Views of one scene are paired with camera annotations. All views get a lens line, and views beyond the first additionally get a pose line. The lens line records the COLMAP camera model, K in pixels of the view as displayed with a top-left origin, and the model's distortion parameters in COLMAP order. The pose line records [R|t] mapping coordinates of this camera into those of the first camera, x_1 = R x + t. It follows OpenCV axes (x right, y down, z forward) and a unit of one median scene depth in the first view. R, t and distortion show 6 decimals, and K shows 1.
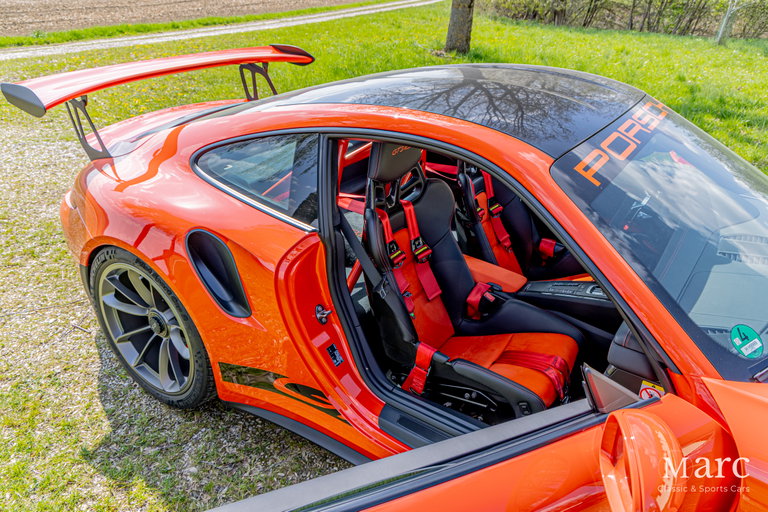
lens RADIAL K [[555.3, 0, 387.7], [0, 555.3, 253.0], [0, 0, 1]] dist [-0.004613, 0.001618]
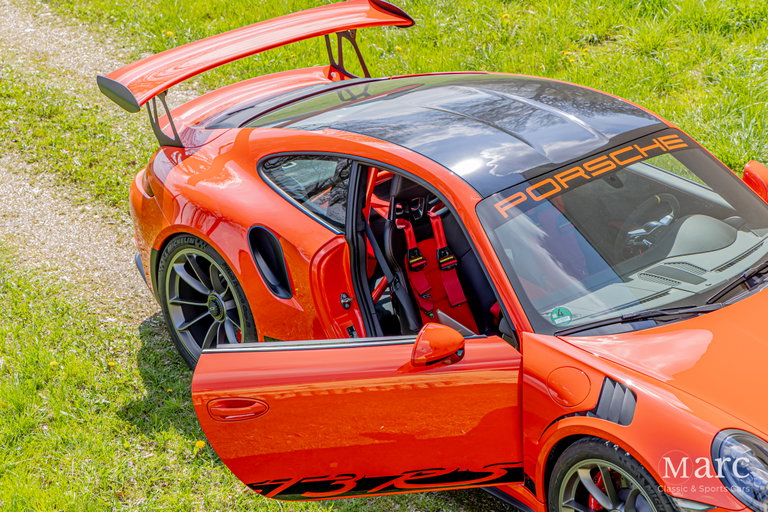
lens RADIAL K [[2650.9, 0, 381.7], [0, 2650.9, 259.0], [0, 0, 1]] dist [0.561773, 0.000000]
pose [[0.956686, 0.079802, -0.279971, 1.424879], [-0.089780, 0.995697, -0.022976, 0.128693], [0.276933, 0.047117, 0.959733, -4.135764]]
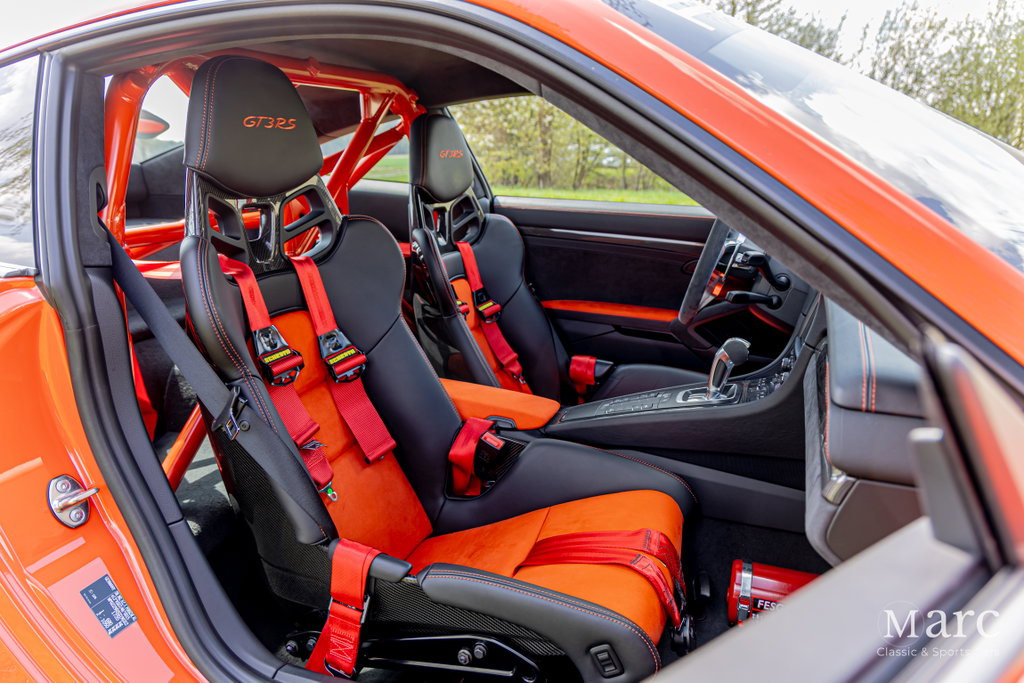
lens RADIAL K [[699.4, 0, 519.7], [0, 699.4, 343.5], [0, 0, 1]] dist [0.022044, -0.002269]
pose [[0.969918, -0.077258, 0.230845, 0.070512], [0.122505, 0.974380, -0.188616, 0.117789], [-0.210359, 0.211222, 0.954534, 0.388471]]
